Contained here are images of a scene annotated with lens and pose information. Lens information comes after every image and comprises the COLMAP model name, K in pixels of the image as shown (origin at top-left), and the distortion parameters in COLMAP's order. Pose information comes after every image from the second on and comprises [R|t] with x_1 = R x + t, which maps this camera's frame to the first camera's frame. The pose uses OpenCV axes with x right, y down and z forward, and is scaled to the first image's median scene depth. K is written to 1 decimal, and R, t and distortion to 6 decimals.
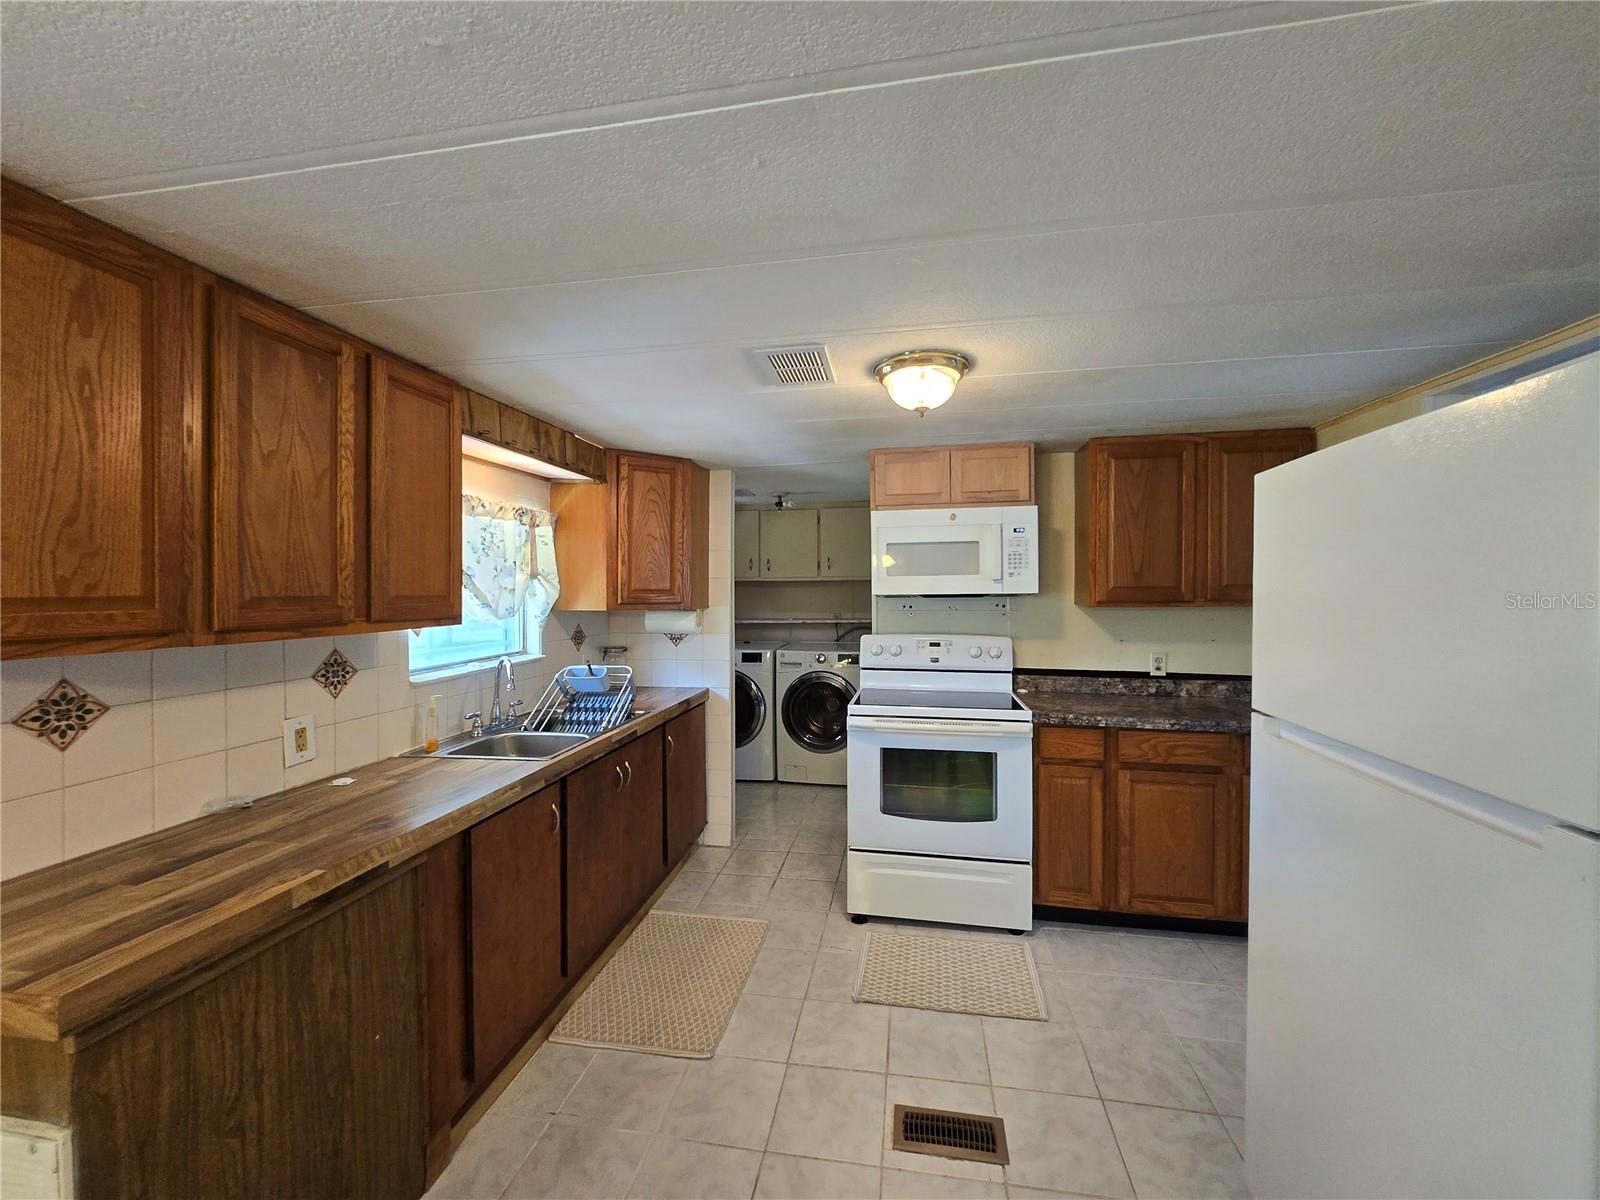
lens RADIAL K [[622.3, 0, 805.9], [0, 622.3, 602.2], [0, 0, 1]] dist [-0.000773, -0.000451]
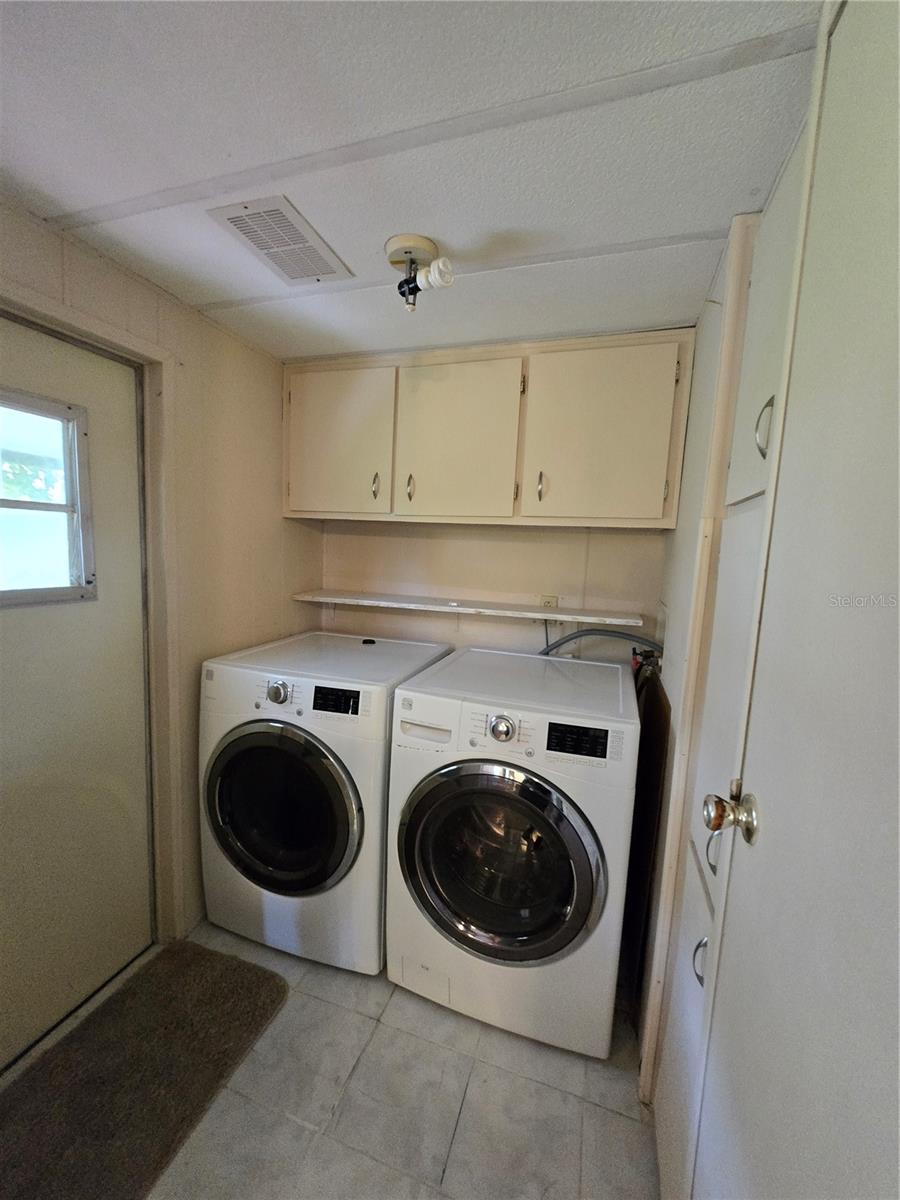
lens RADIAL K [[466.7, 0, 450.0], [0, 466.7, 600.0], [0, 0, 1]] dist [-0.000773, -0.000451]
pose [[0.988713, 0.066327, -0.134342, 0.023832], [-0.055100, 0.994802, 0.085629, -0.007376], [0.139323, -0.077260, 0.987228, 0.679594]]
